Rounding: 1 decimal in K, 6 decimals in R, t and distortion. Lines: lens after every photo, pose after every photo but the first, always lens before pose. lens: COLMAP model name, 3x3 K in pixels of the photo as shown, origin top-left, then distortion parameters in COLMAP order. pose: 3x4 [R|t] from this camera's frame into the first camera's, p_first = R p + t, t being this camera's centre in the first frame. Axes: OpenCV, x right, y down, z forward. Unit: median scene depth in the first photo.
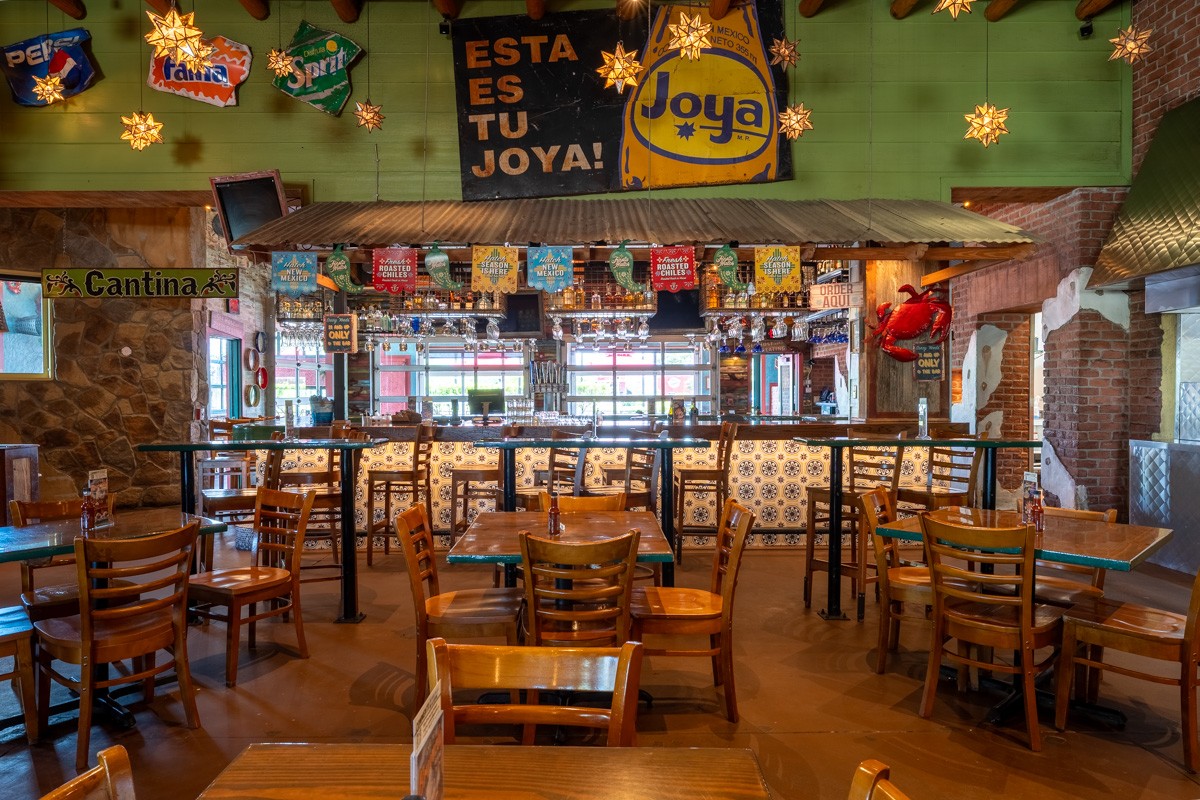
lens RADIAL K [[760.9, 0, 603.6], [0, 760.9, 400.7], [0, 0, 1]] dist [-0.017012, 0.017306]
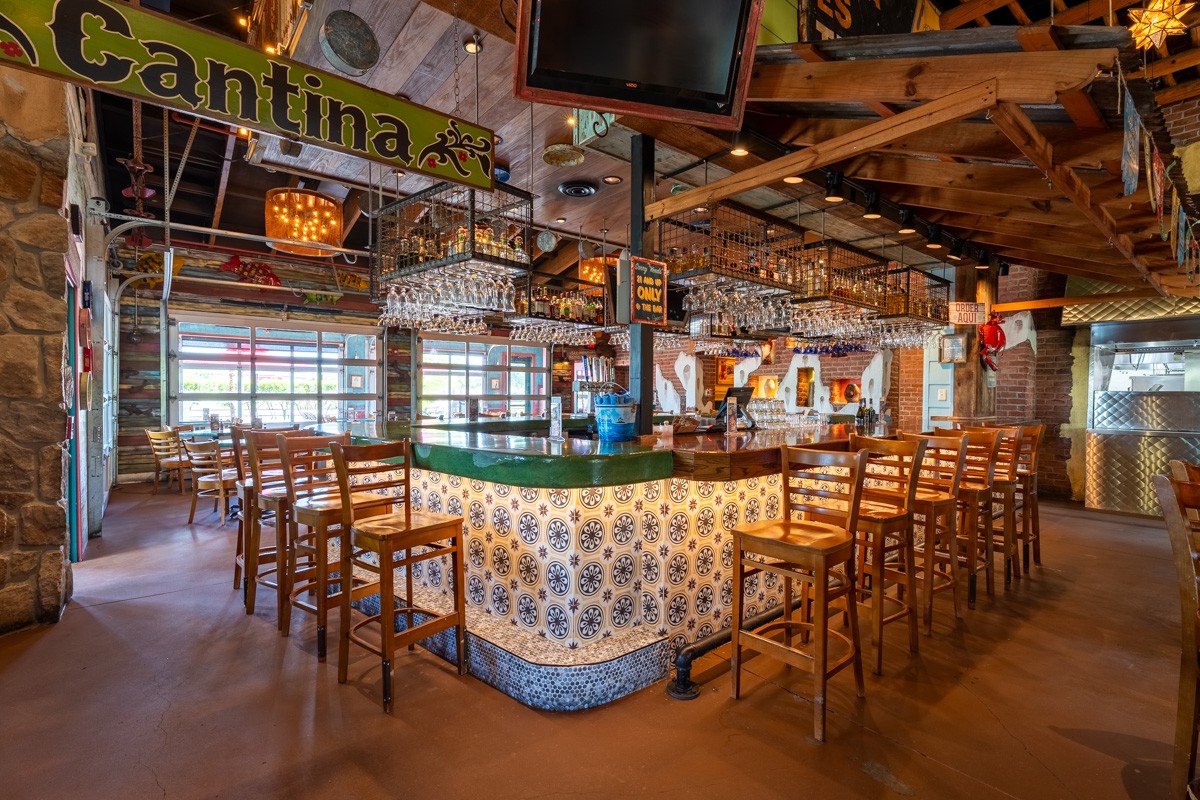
lens RADIAL K [[544.6, 0, 600.6], [0, 544.6, 399.3], [0, 0, 1]] dist [0.005124, -0.001332]
pose [[0.783231, 0.002905, 0.621724, -0.666862], [-0.004106, 0.999991, 0.000501, -0.003052], [-0.621717, -0.002946, 0.783236, 0.705521]]
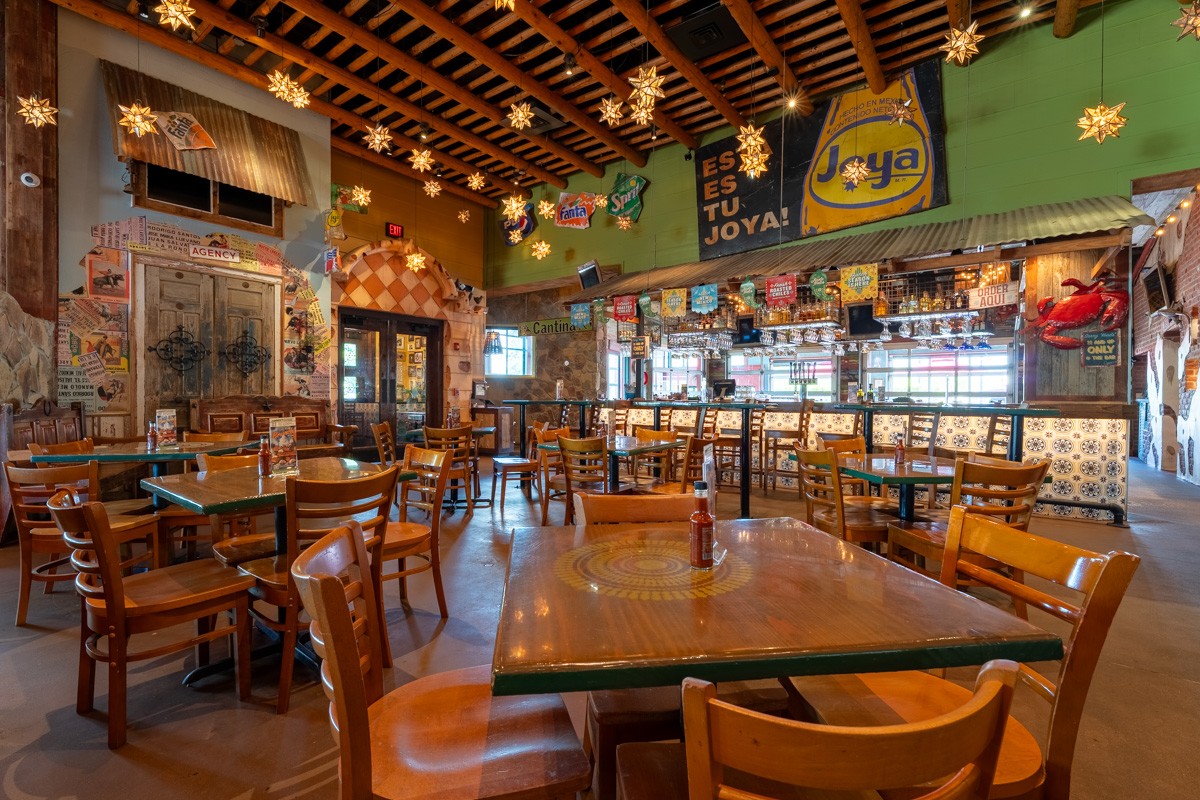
lens RADIAL K [[544.6, 0, 596.1], [0, 544.6, 400.0], [0, 0, 1]] dist [0.005124, -0.001332]
pose [[0.789106, 0.013068, -0.614118, 0.349129], [-0.015976, 0.999872, 0.000748, 0.032236], [0.614049, 0.009221, 0.789214, -0.038828]]
